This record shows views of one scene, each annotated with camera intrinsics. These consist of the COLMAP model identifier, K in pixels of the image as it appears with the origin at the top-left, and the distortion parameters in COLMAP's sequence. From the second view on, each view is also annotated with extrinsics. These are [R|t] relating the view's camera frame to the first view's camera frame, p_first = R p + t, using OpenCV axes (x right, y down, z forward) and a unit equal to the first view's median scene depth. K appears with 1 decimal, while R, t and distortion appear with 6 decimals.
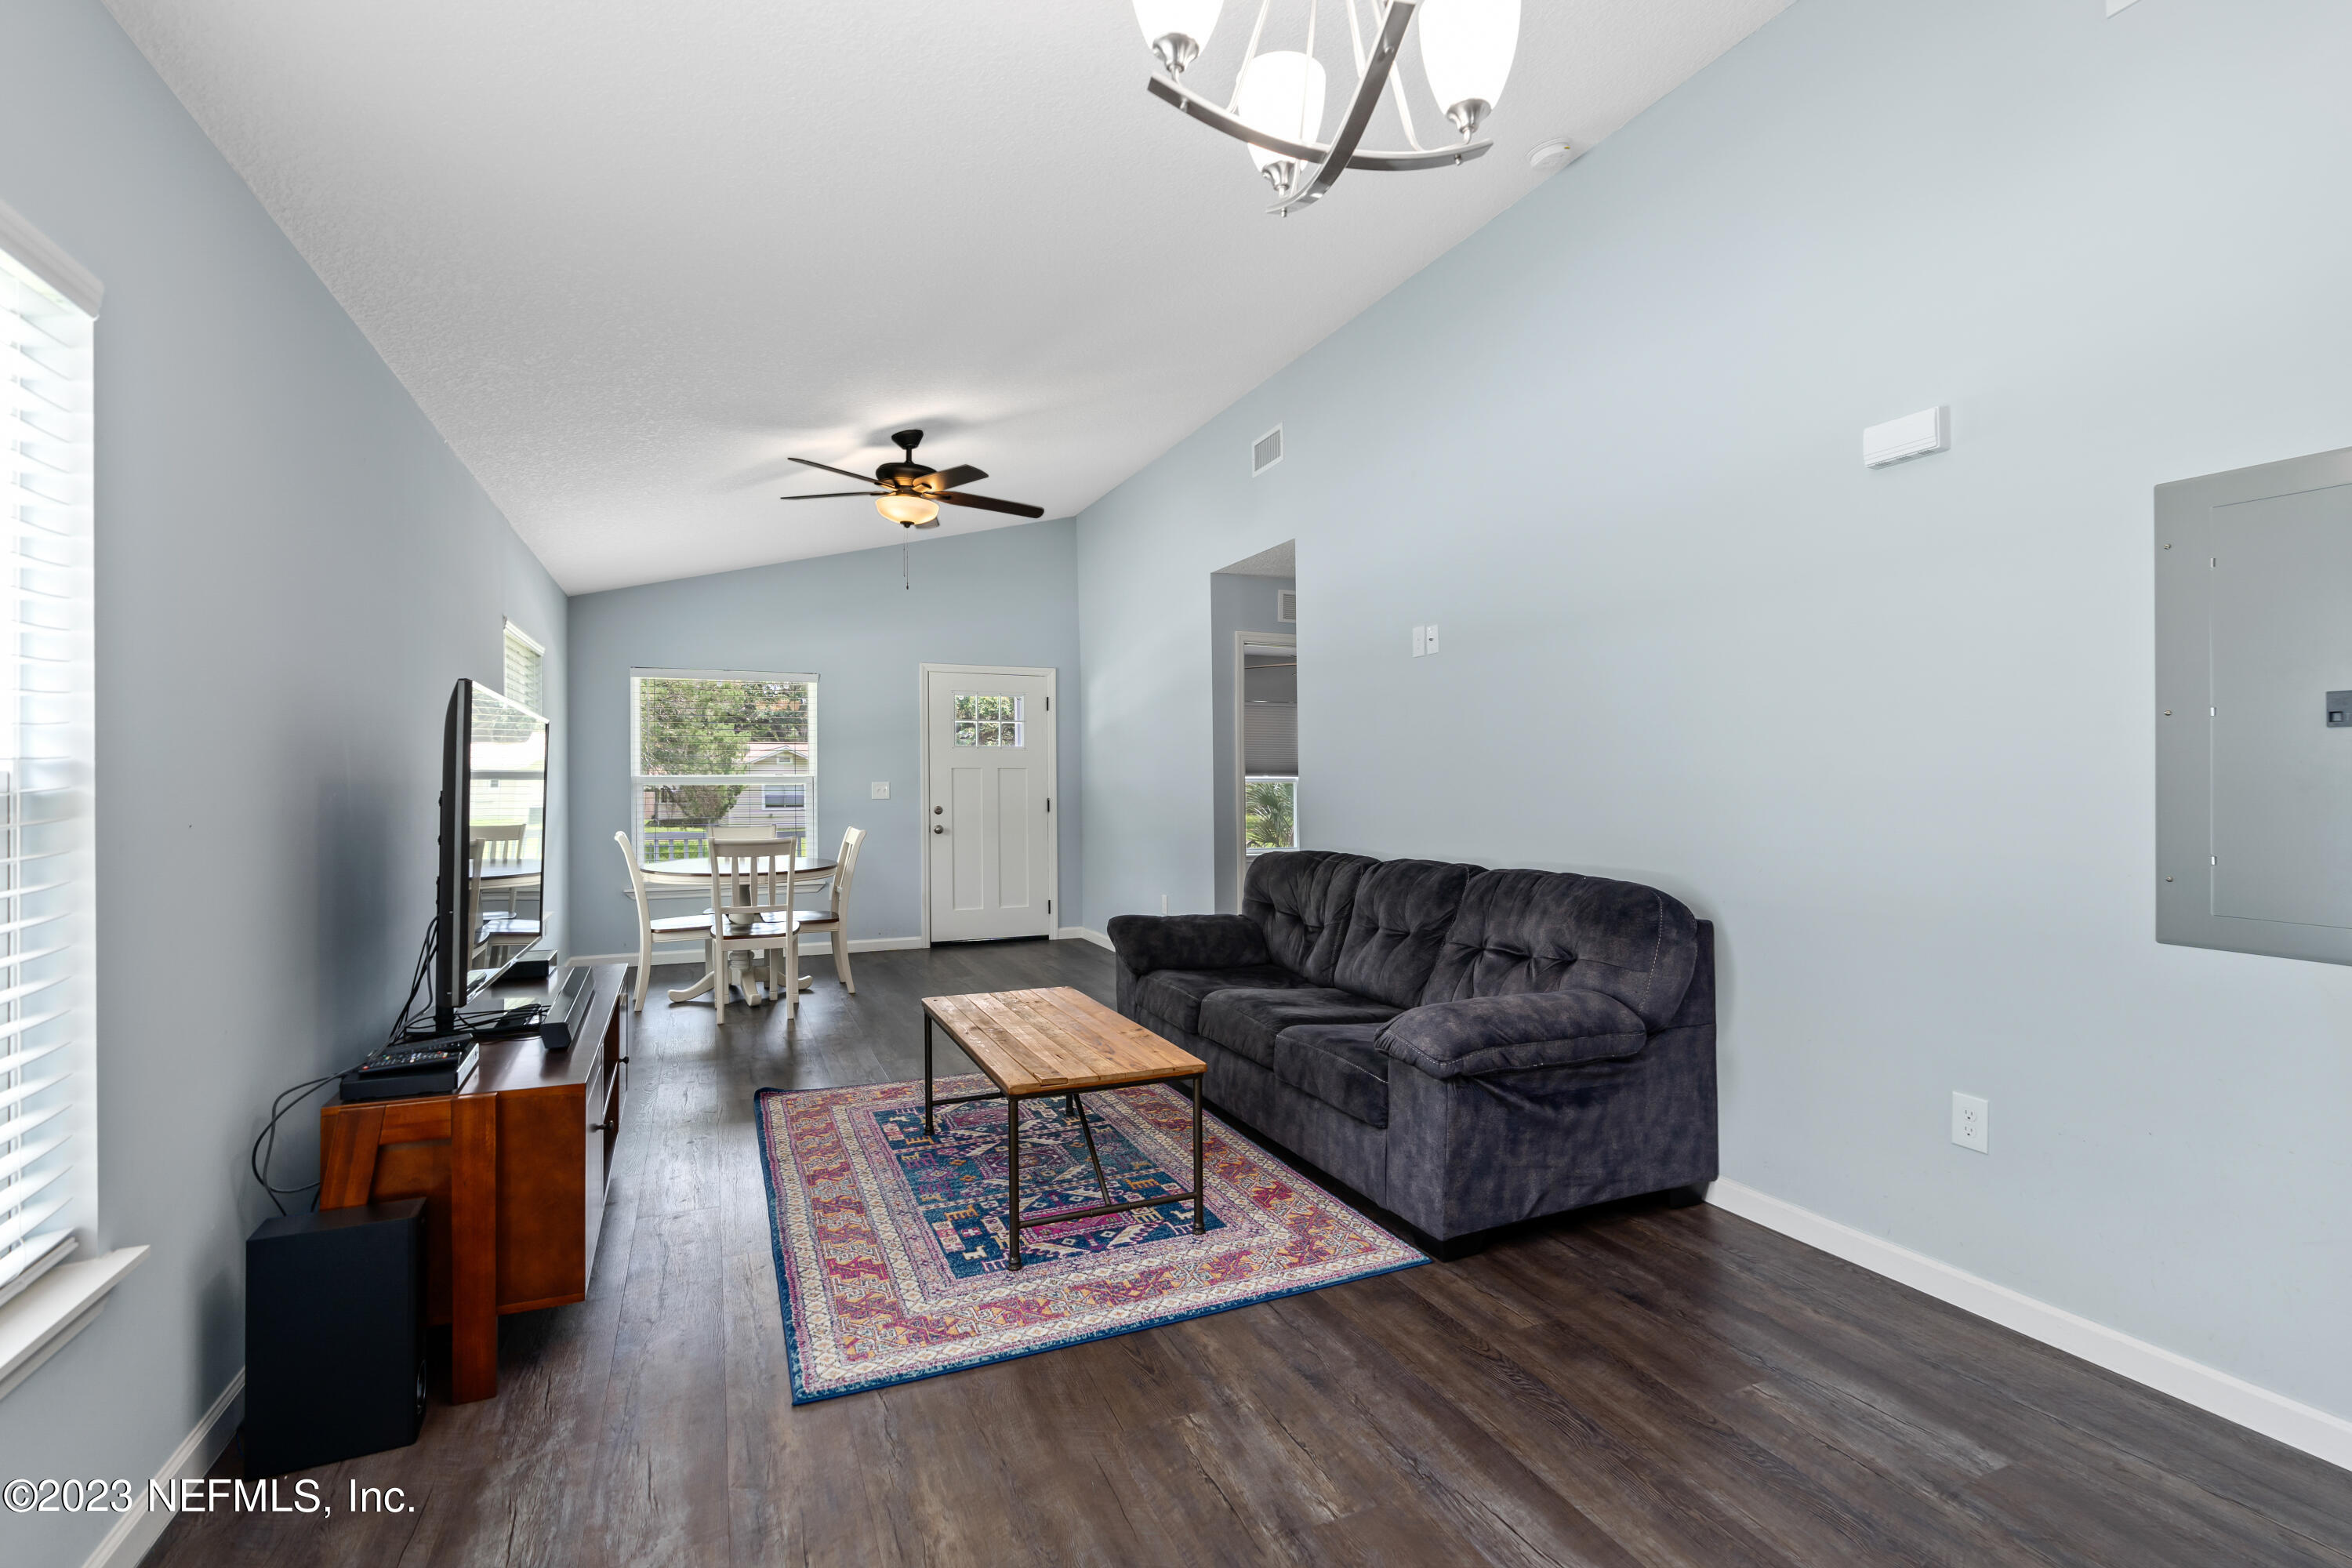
lens RADIAL K [[1075.0, 0, 1184.2], [0, 1075.0, 771.2], [0, 0, 1]] dist [-0.005629, 0.000122]
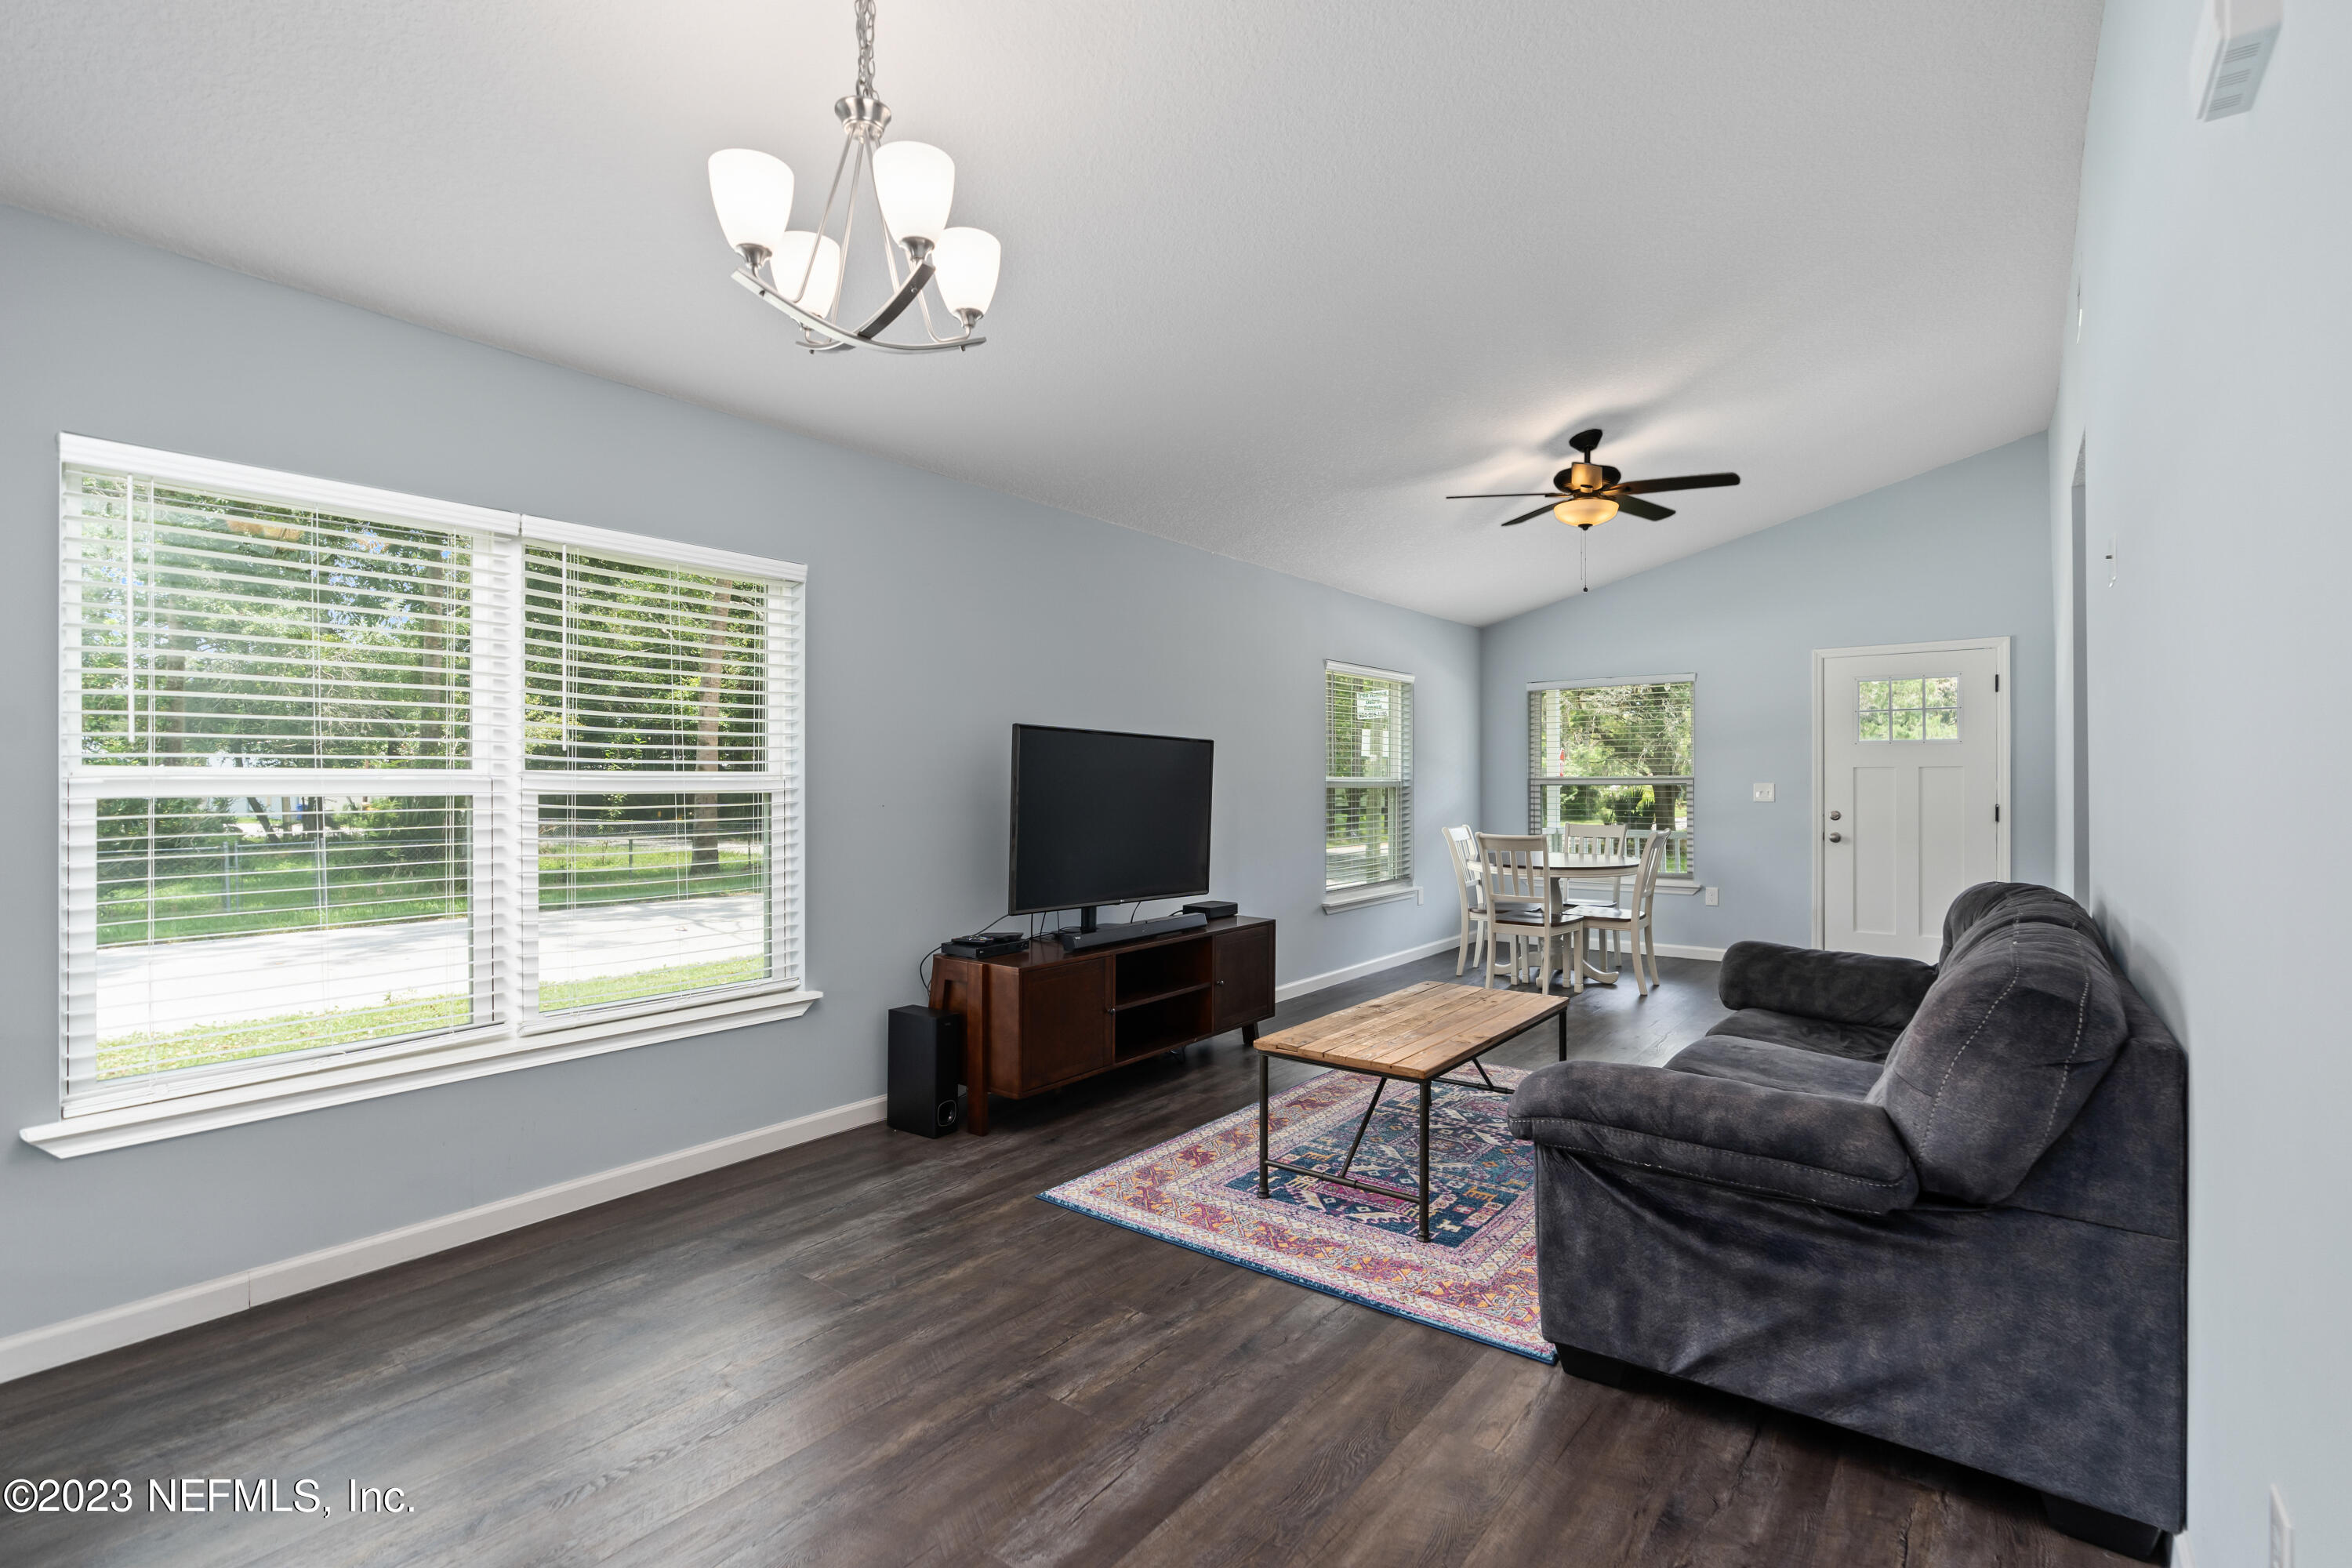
lens RADIAL K [[1069.9, 0, 1199.1], [0, 1069.9, 785.5], [0, 0, 1]] dist [-0.003671, 0.000335]
pose [[0.490470, 0.004481, -0.871447, 0.733993], [0.006847, 0.999936, 0.008996, 0.000863], [0.871431, -0.010379, 0.490408, 0.326819]]
